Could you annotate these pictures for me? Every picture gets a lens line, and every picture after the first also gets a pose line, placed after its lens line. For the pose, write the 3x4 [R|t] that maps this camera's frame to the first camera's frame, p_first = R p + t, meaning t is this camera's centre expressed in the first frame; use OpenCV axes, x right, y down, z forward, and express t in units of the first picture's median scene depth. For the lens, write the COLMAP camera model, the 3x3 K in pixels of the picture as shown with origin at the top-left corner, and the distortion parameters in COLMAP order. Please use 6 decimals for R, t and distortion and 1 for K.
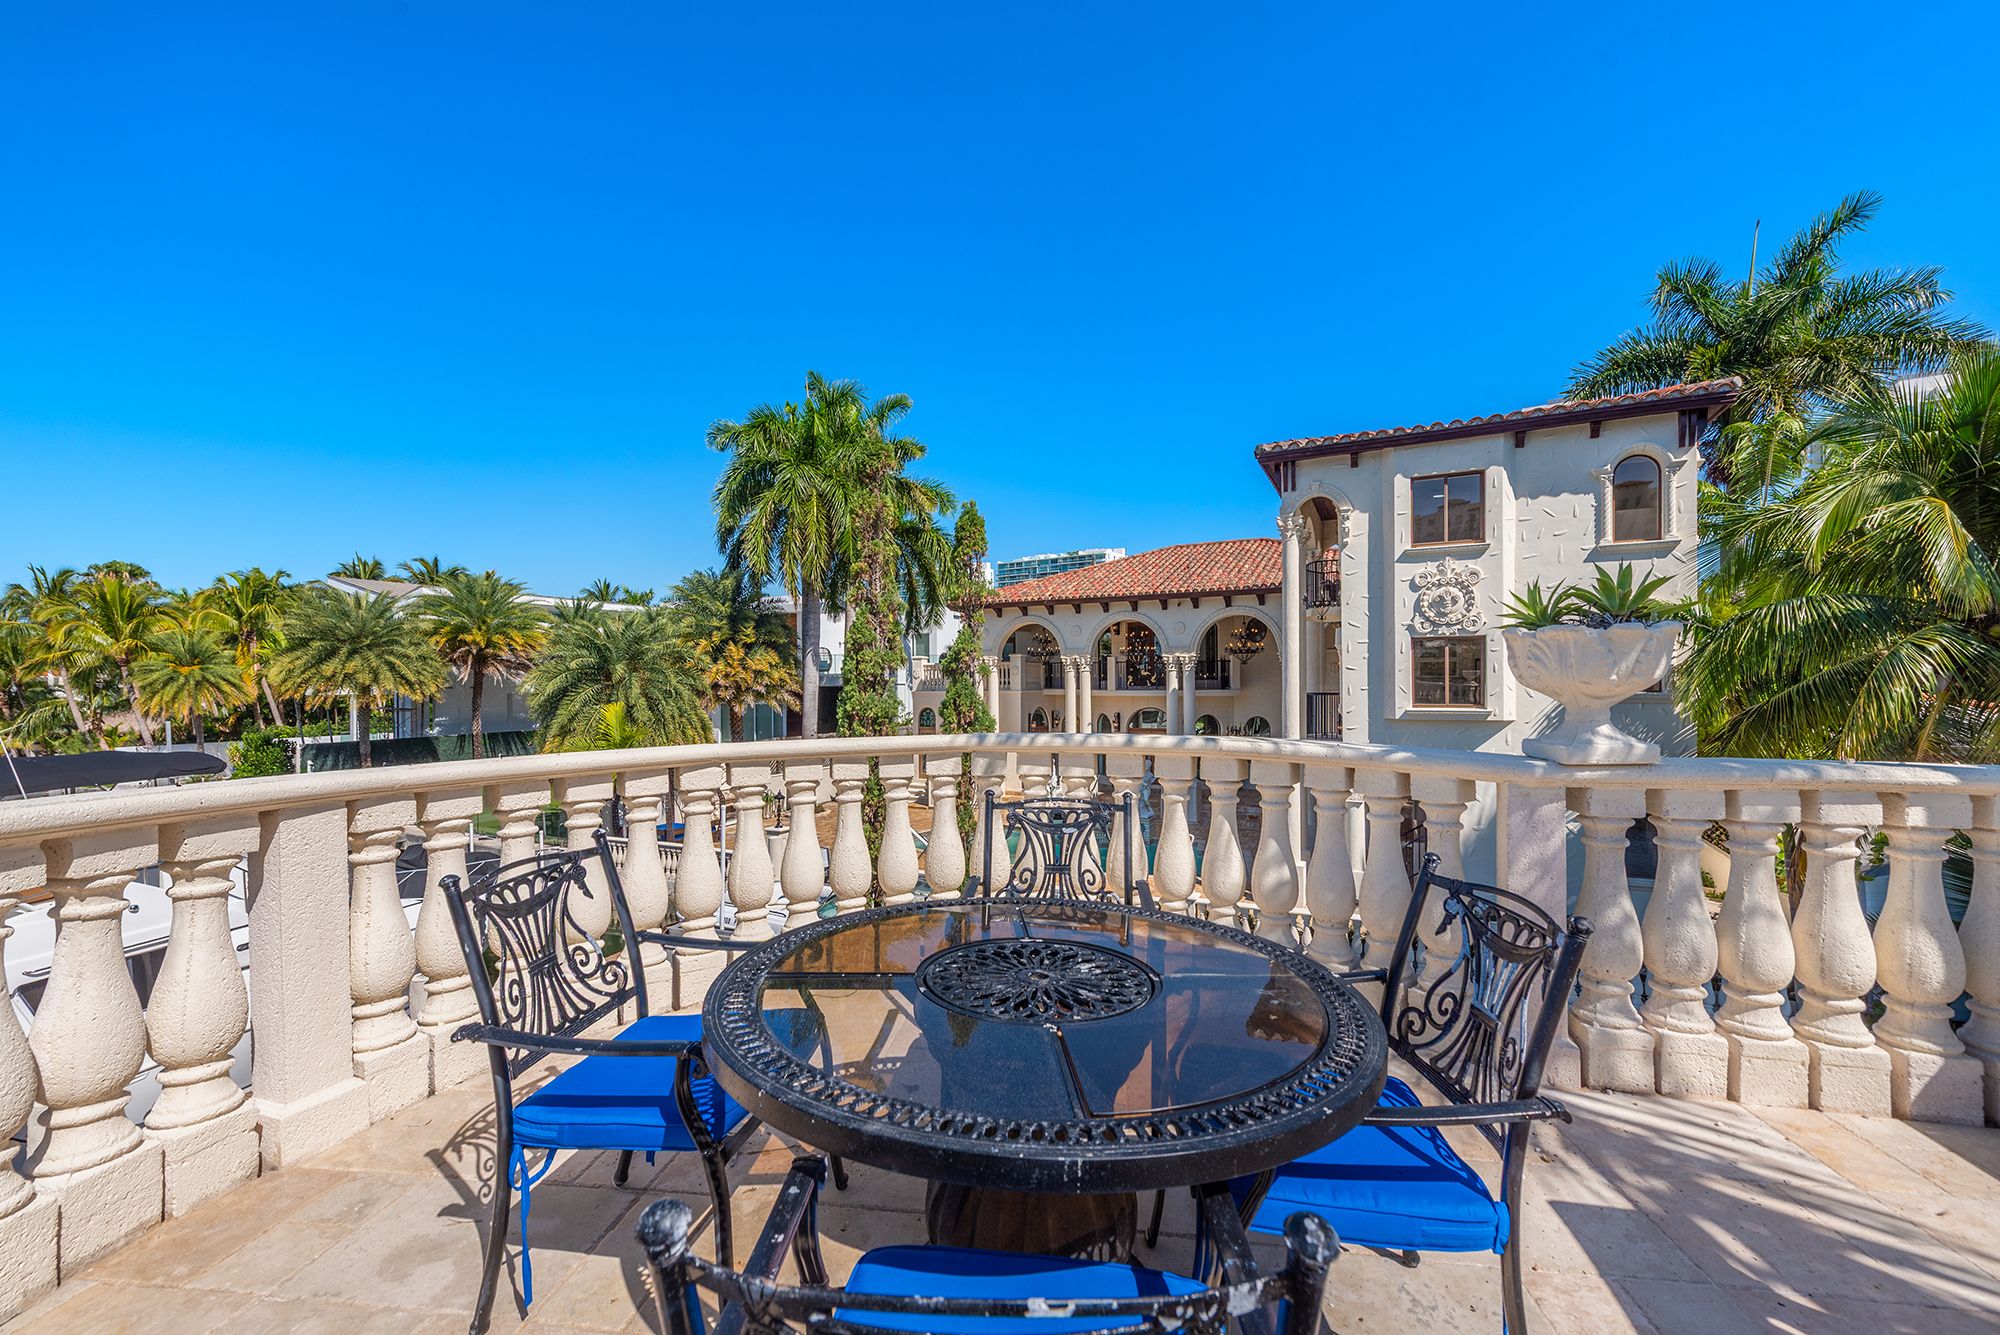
lens RADIAL K [[788.1, 0, 986.0], [0, 788.1, 673.8], [0, 0, 1]] dist [0.000905, 0.000121]
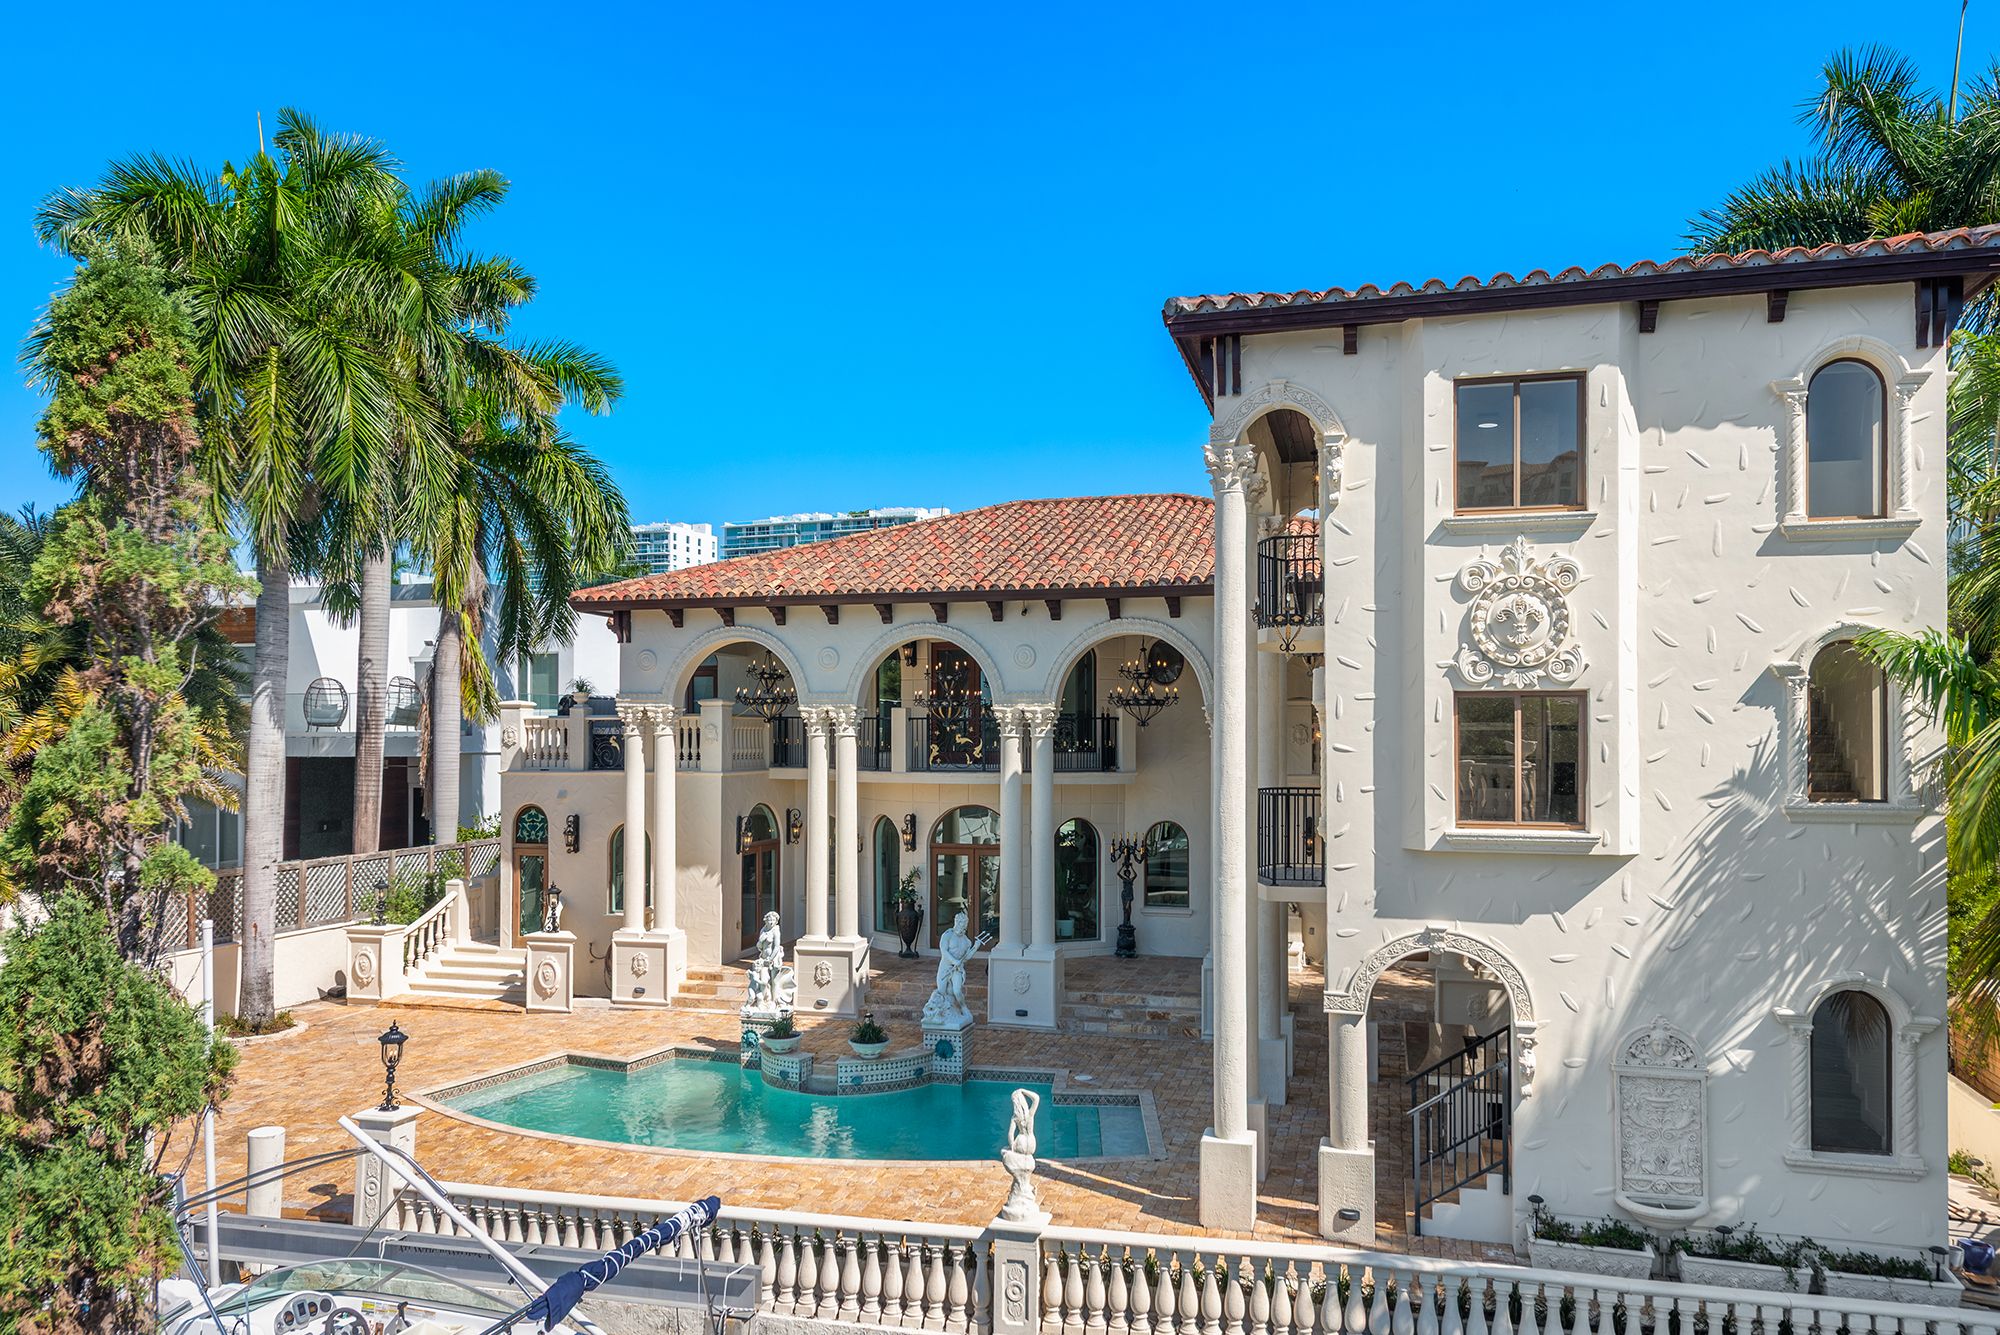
lens RADIAL K [[1347.9, 0, 1000.0], [0, 1347.9, 667.5], [0, 0, 1]] dist [0.000641, -0.000316]
pose [[0.978263, 0.017430, 0.206633, 0.045180], [-0.009341, 0.999154, -0.040055, -0.014943], [-0.207157, 0.037254, 0.977598, 0.131255]]
